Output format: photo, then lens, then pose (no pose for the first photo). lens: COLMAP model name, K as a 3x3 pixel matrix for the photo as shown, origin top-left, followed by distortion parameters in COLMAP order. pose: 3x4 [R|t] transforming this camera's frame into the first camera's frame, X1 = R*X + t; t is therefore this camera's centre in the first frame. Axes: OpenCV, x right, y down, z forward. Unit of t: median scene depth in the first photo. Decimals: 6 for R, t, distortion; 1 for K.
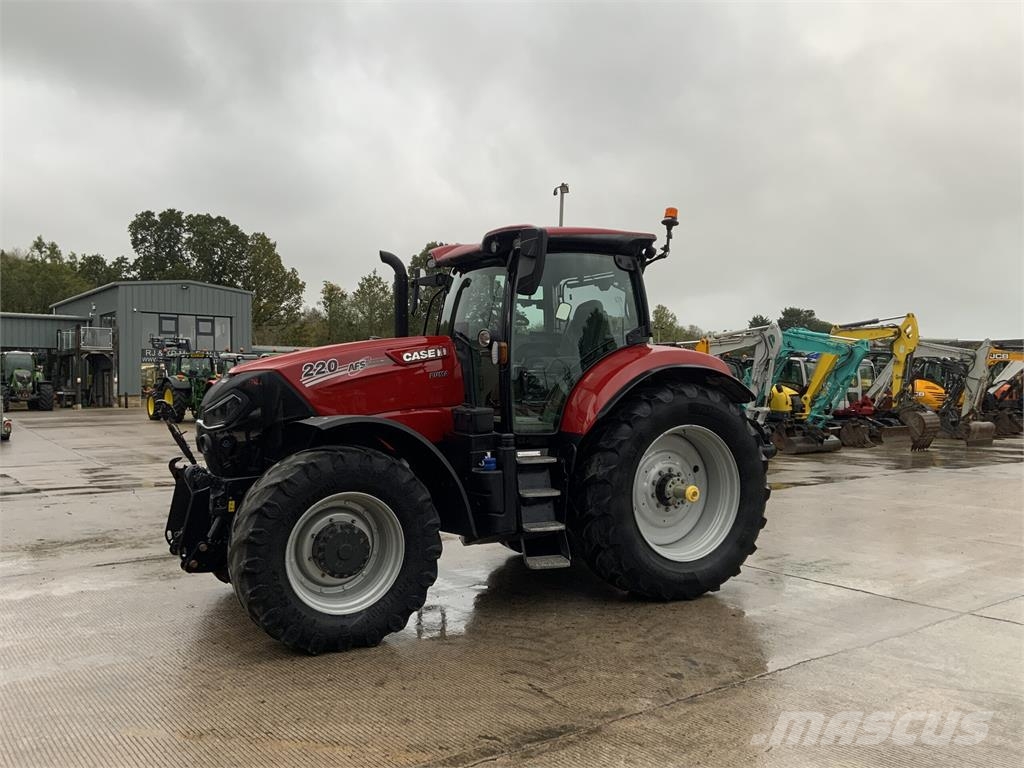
lens RADIAL K [[846.8, 0, 510.6], [0, 846.8, 378.5], [0, 0, 1]] dist [0.066001, -0.128880]
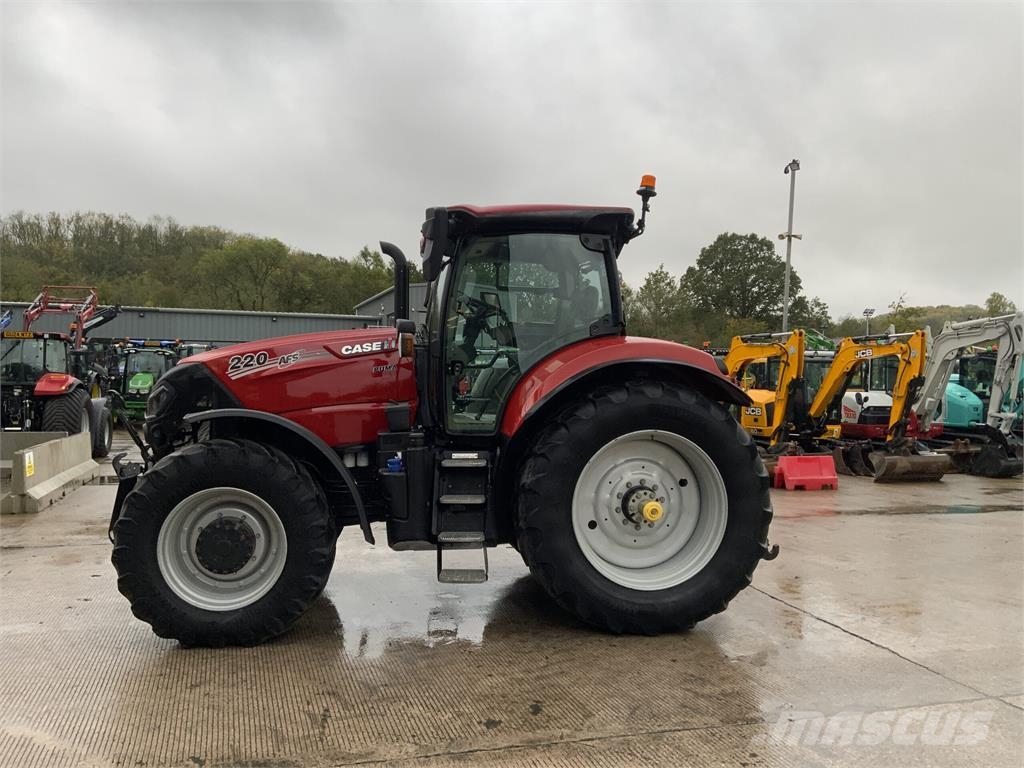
lens RADIAL K [[846.8, 0, 508.9], [0, 846.8, 382.3], [0, 0, 1]] dist [0.066001, -0.128880]
pose [[0.937944, 0.012639, -0.346556, 0.356411], [-0.009423, 0.999895, 0.010966, -0.001095], [0.346658, -0.007020, 0.937965, 0.149136]]
